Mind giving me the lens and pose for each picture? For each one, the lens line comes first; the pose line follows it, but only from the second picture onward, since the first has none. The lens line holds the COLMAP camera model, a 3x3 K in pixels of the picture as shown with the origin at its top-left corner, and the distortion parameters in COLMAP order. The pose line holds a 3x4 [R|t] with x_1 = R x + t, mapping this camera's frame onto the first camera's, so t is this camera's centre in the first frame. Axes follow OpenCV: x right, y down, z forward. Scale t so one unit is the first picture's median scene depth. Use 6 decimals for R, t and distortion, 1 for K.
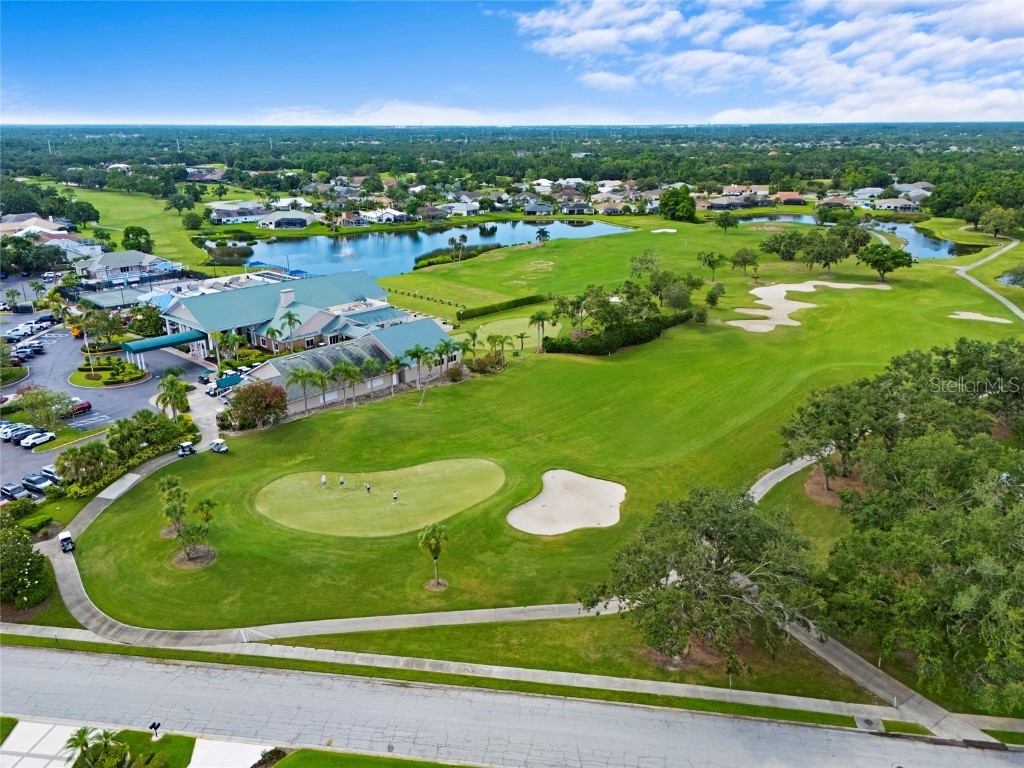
lens RADIAL K [[764.2, 0, 512.0], [0, 764.2, 384.0], [0, 0, 1]] dist [0.039528, -0.003603]
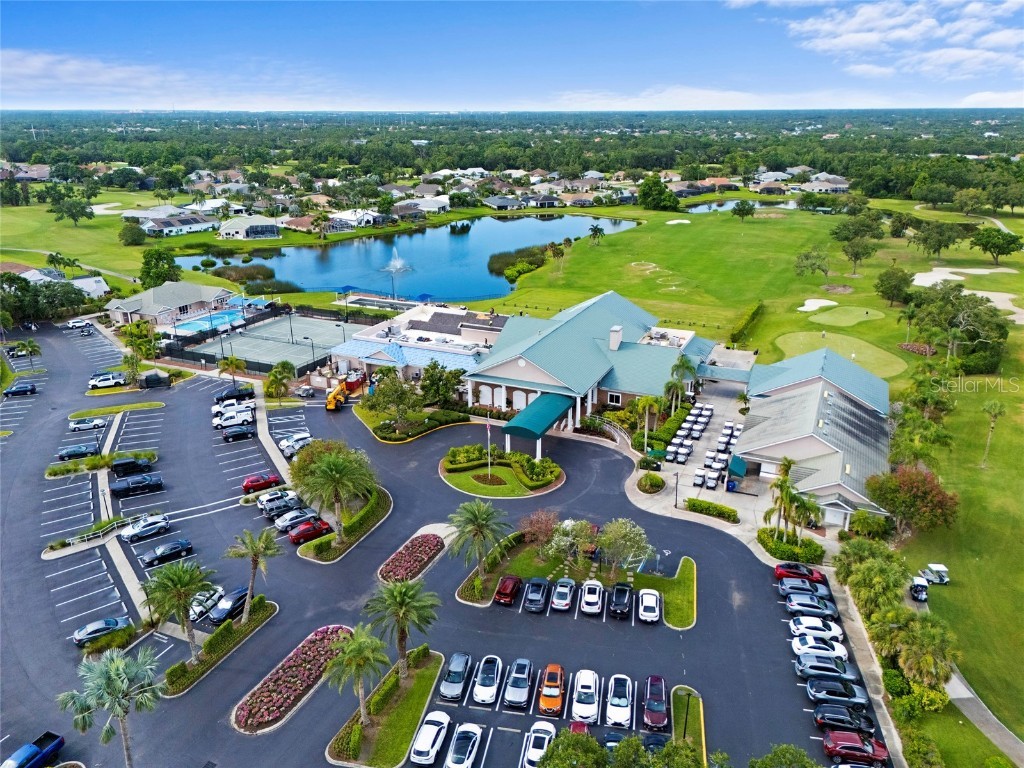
lens RADIAL K [[764.2, 0, 512.0], [0, 764.2, 384.0], [0, 0, 1]] dist [0.039528, -0.003603]
pose [[0.953580, -0.101023, 0.283690, -0.268123], [0.096694, 0.994884, 0.029261, -0.043141], [-0.285195, -0.000471, 0.958469, 0.130501]]
